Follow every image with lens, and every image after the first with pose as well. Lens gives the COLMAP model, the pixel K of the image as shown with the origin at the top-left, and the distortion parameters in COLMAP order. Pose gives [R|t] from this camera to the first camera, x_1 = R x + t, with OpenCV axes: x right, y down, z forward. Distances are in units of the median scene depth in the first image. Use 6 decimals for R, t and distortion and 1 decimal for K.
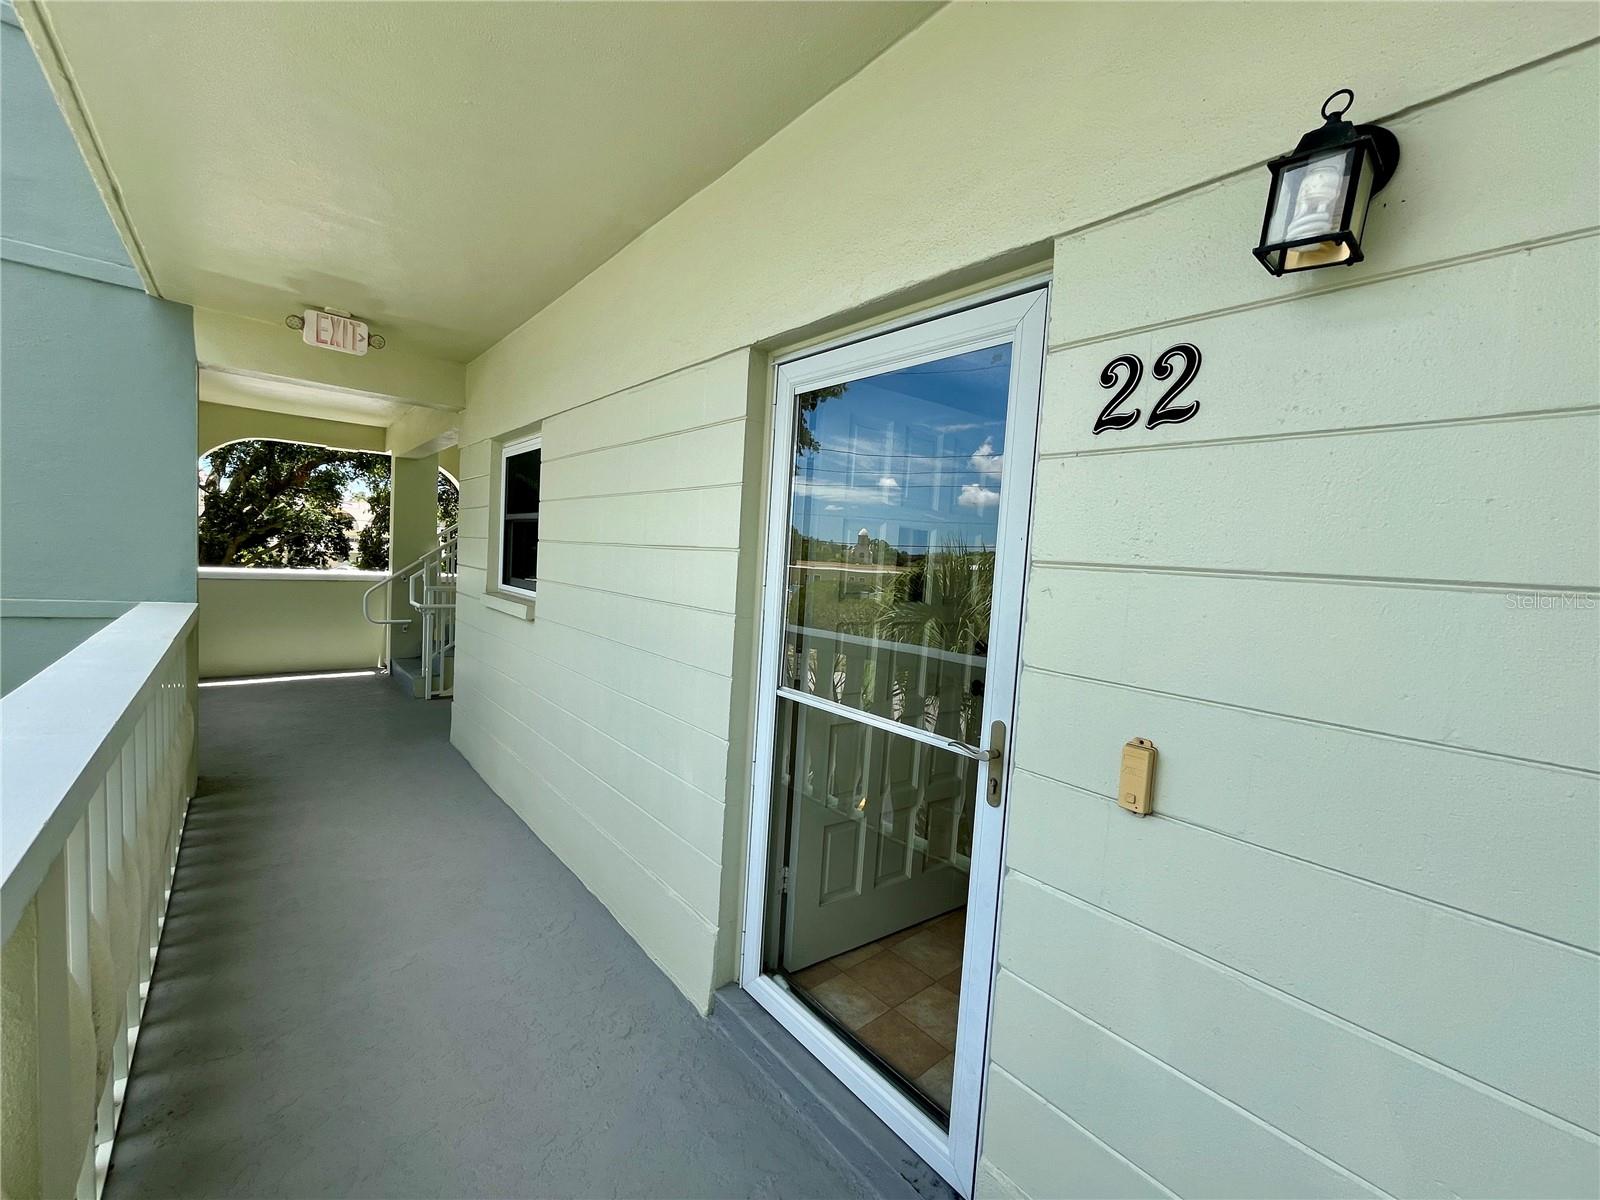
lens RADIAL K [[644.7, 0, 800.0], [0, 644.7, 600.0], [0, 0, 1]] dist [-0.000171, 0.000149]
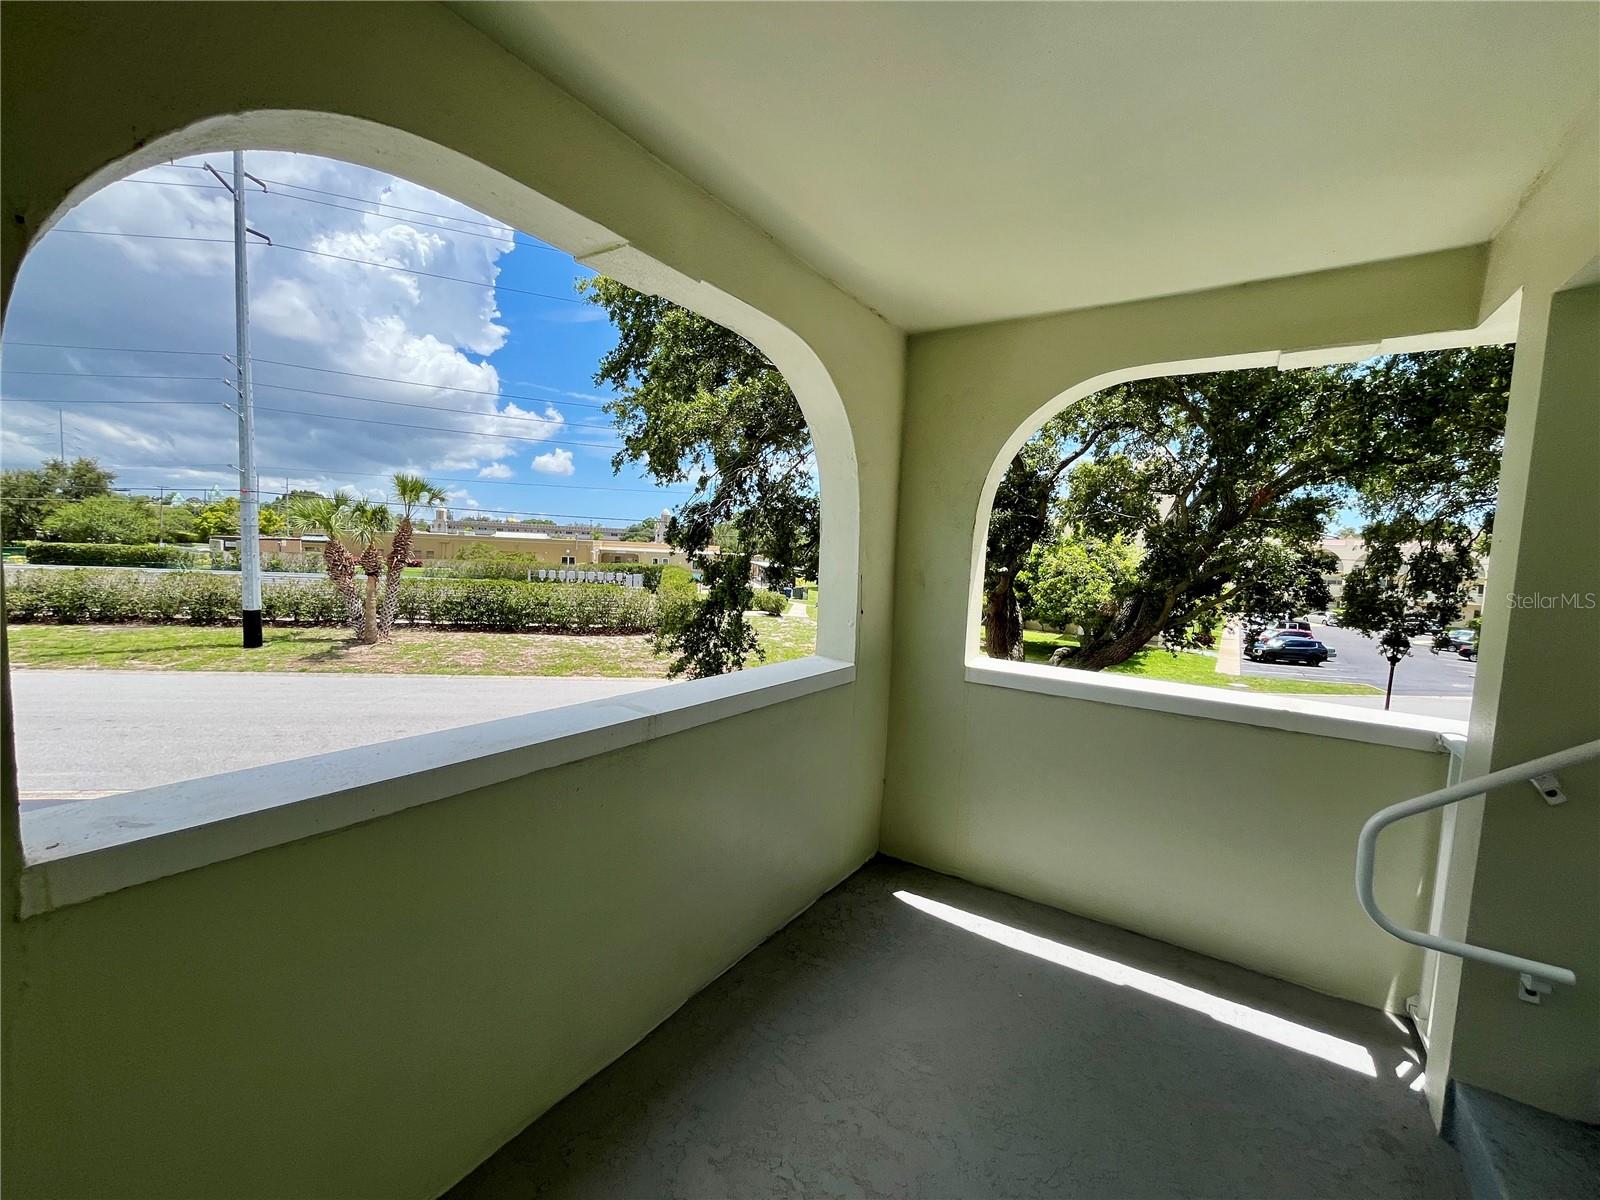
lens RADIAL K [[644.7, 0, 800.0], [0, 644.7, 600.0], [0, 0, 1]] dist [-0.000171, 0.000149]
pose [[0.270349, 0.030068, -0.962293, -0.160969], [-0.091486, 0.995792, 0.005412, -0.027672], [0.958406, 0.086573, 0.271962, 0.232070]]
